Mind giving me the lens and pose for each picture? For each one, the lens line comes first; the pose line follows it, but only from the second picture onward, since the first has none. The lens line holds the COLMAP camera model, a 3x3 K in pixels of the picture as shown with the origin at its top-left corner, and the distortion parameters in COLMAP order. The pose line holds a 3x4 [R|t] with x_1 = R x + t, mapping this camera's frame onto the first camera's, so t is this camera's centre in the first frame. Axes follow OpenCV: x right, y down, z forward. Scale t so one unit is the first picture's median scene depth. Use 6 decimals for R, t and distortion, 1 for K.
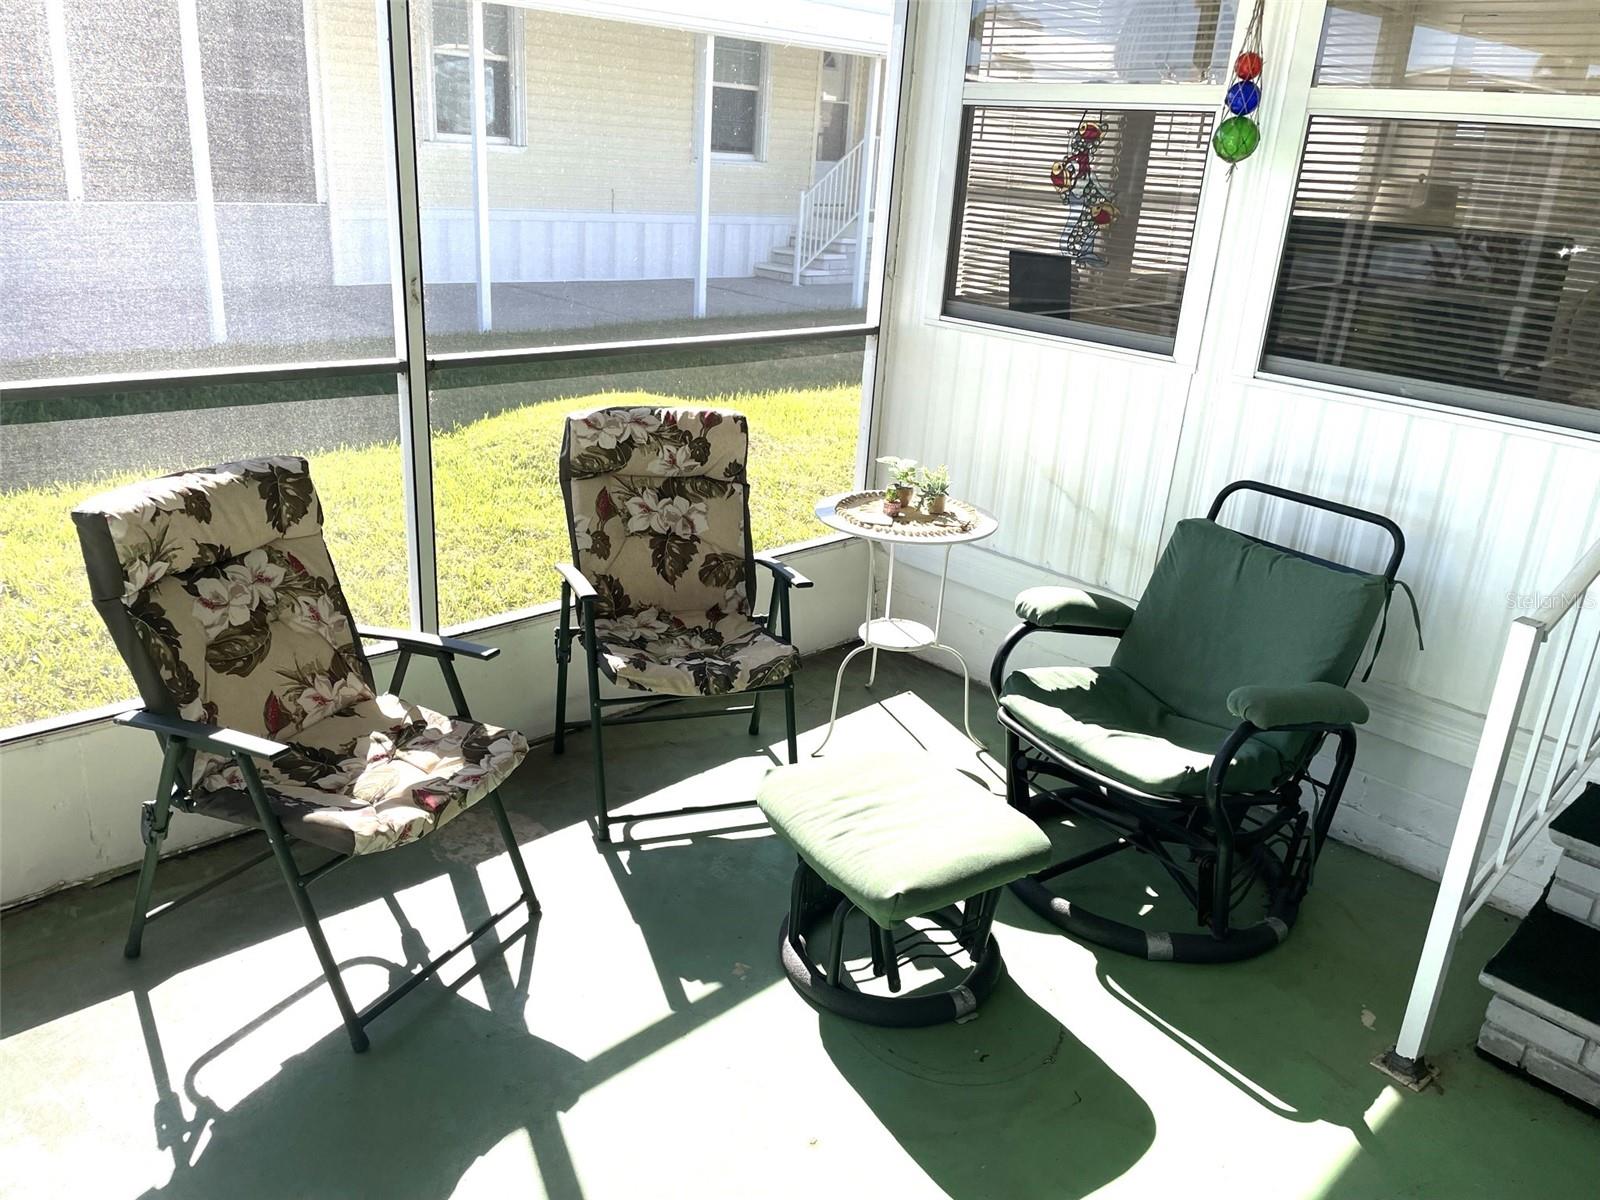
lens RADIAL K [[1201.5, 0, 811.5], [0, 1201.5, 588.8], [0, 0, 1]] dist [0.102203, -0.128956]
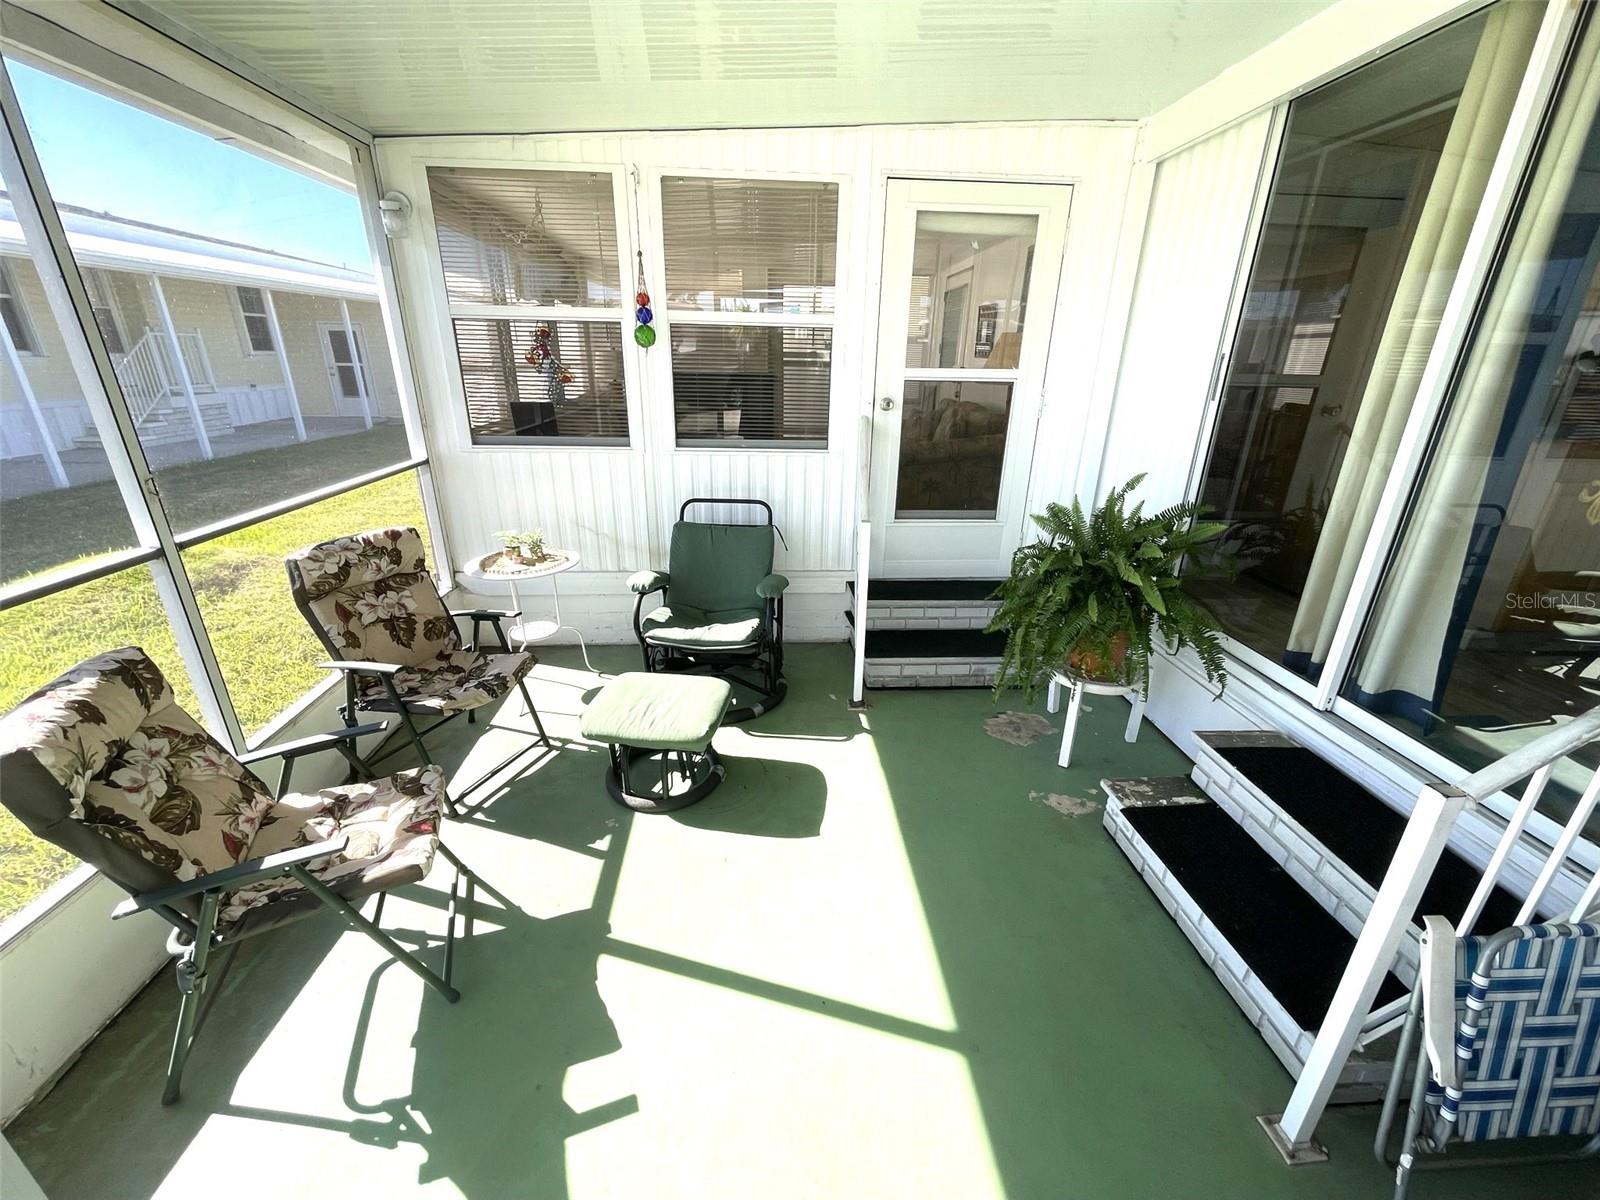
lens RADIAL K [[642.2, 0, 799.4], [0, 642.2, 605.1], [0, 0, 1]] dist [-0.000882, -0.000262]
pose [[0.645113, -0.326498, 0.690817, -0.370951], [0.284091, 0.941785, 0.179816, -0.065937], [-0.709311, 0.080253, 0.700313, 0.108607]]
